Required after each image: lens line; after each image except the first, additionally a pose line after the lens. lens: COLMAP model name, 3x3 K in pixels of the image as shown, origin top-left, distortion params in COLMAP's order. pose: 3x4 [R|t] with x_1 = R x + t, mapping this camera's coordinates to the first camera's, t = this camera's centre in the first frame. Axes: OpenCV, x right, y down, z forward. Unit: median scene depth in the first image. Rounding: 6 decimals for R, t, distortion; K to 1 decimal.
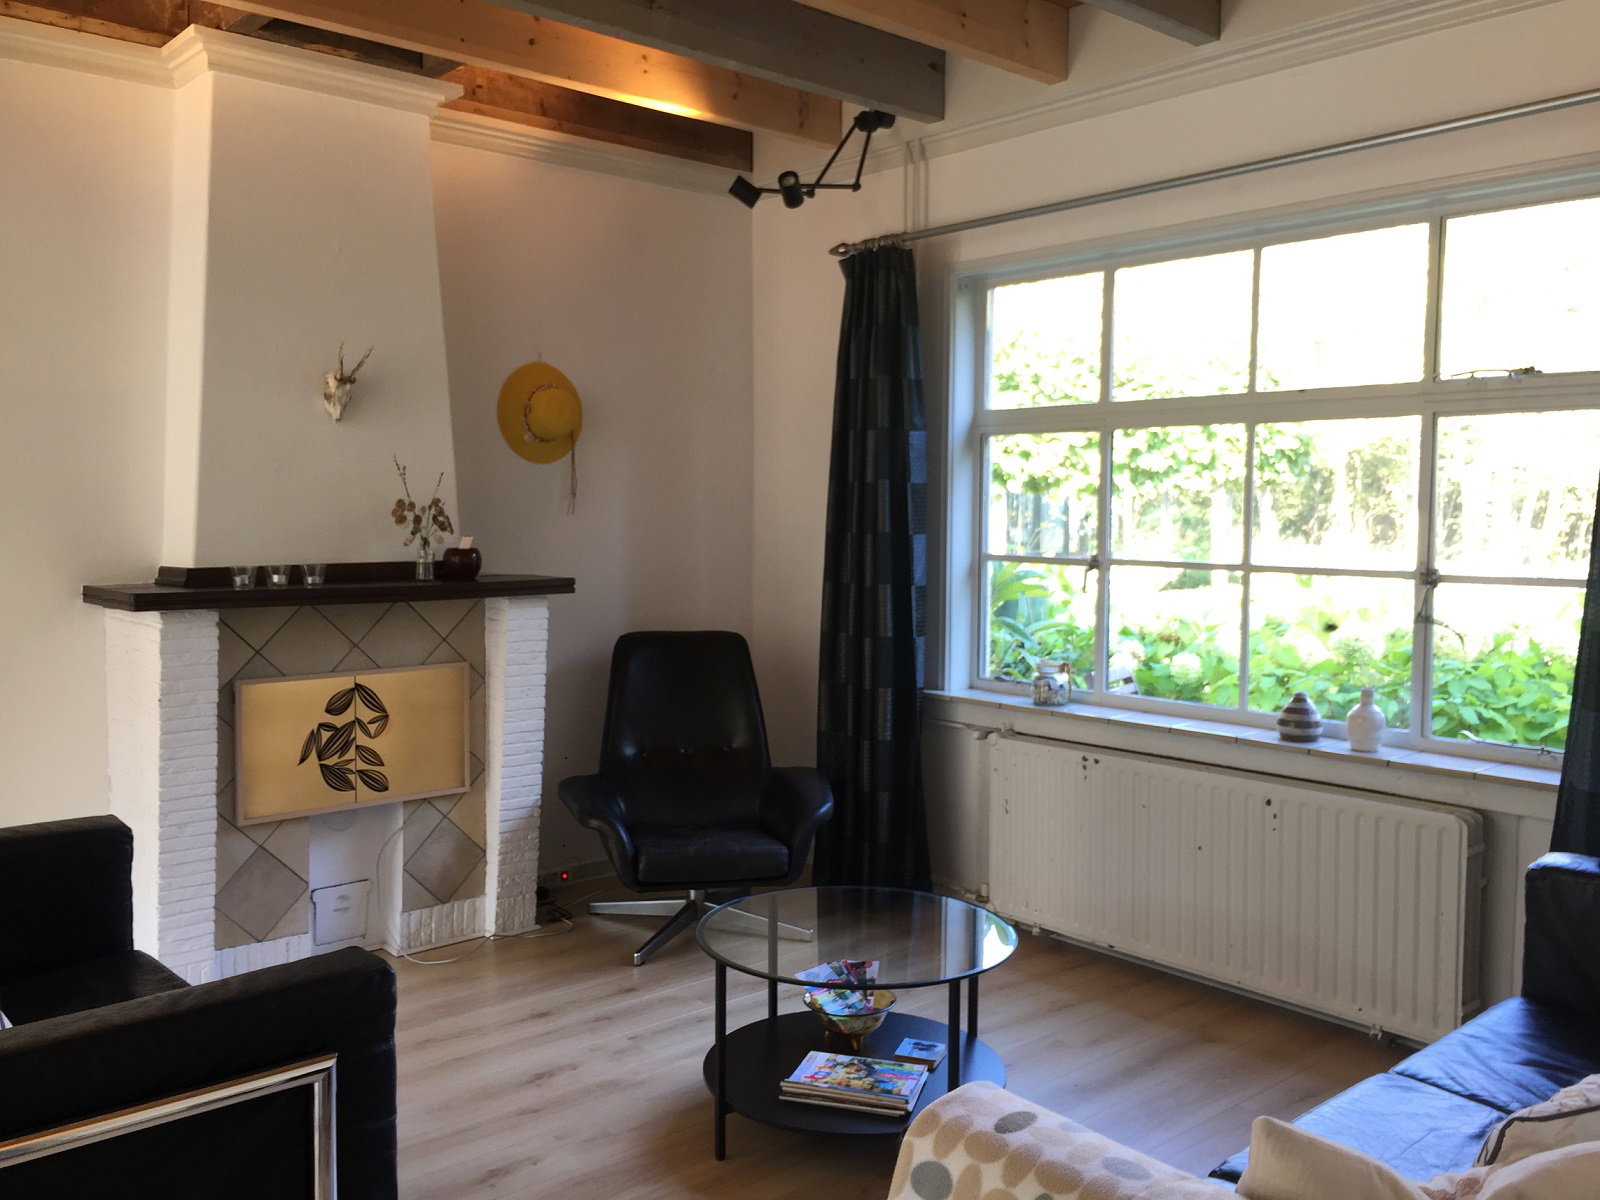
lens RADIAL K [[1363.0, 0, 800.8], [0, 1363.0, 596.5], [0, 0, 1]] dist [0.018827, -0.006159]
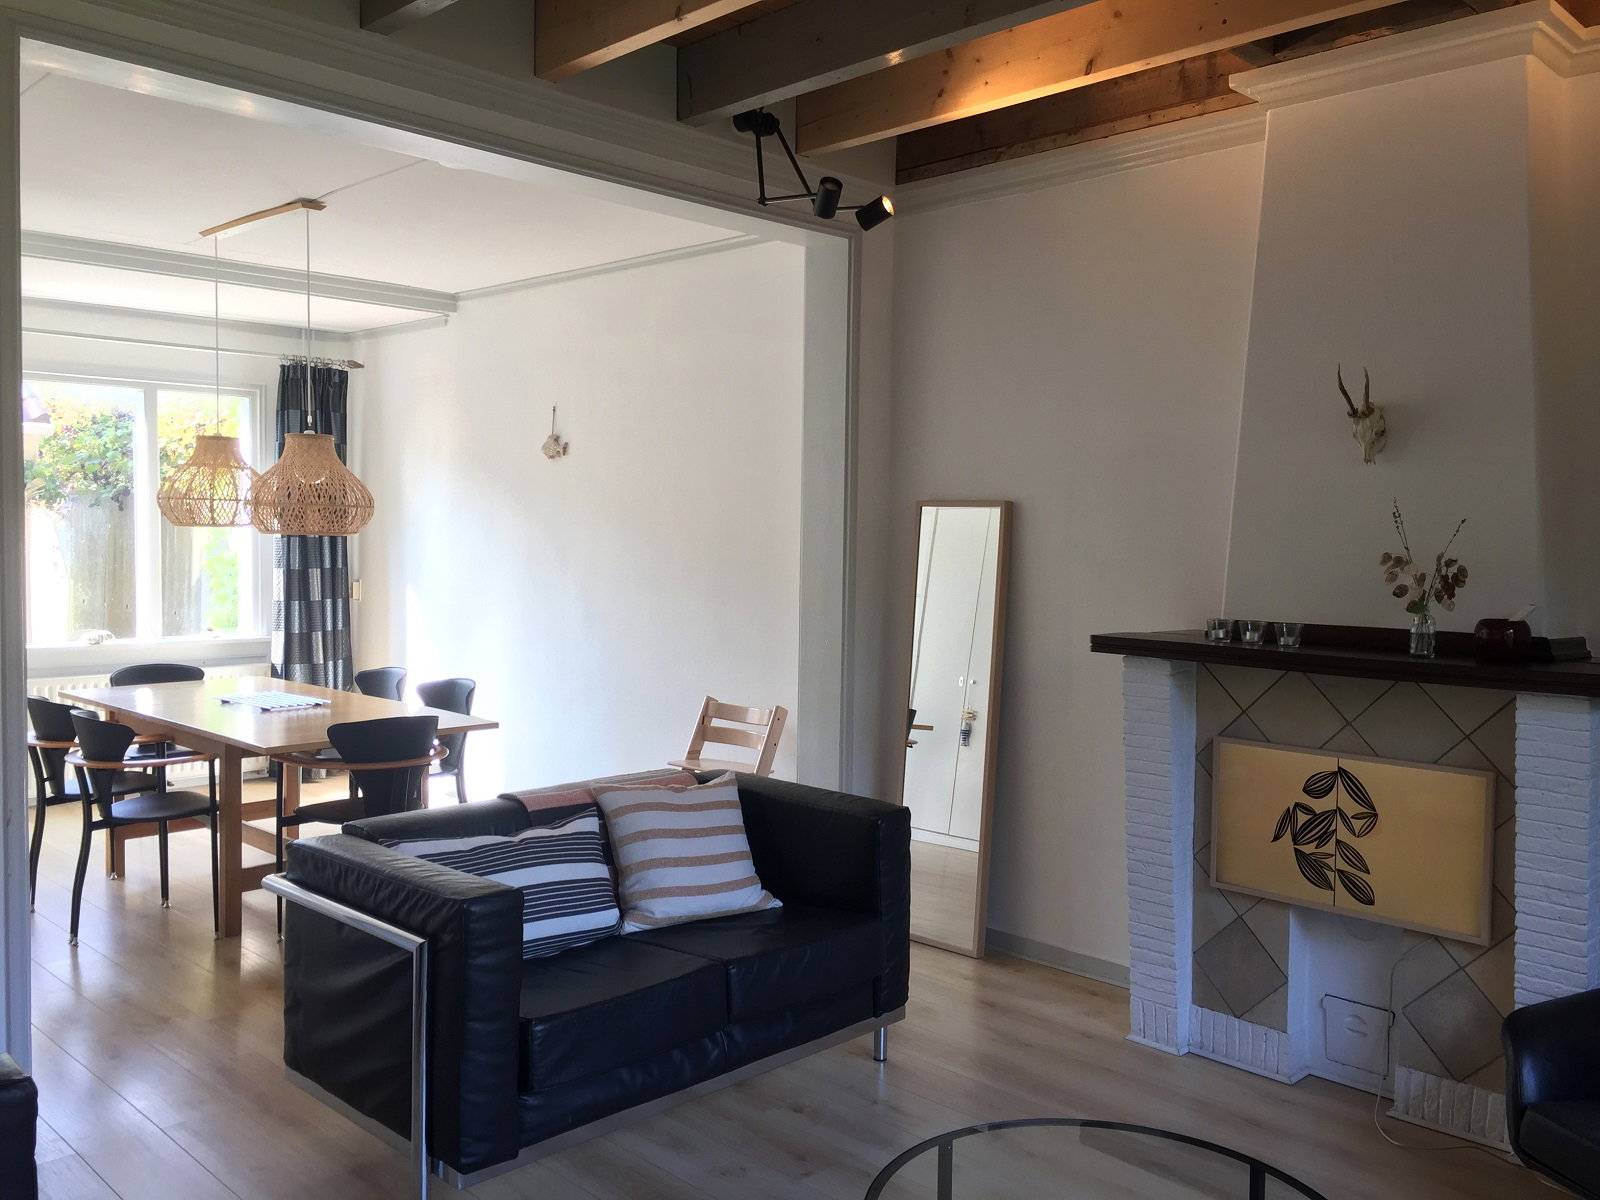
lens RADIAL K [[1363.0, 0, 801.2], [0, 1363.0, 600.7], [0, 0, 1]] dist [0.018827, -0.006159]
pose [[0.063496, 0.048097, -0.996822, 0.504235], [-0.084030, 0.995549, 0.042683, -0.048673], [0.994438, 0.081053, 0.067255, 0.601230]]
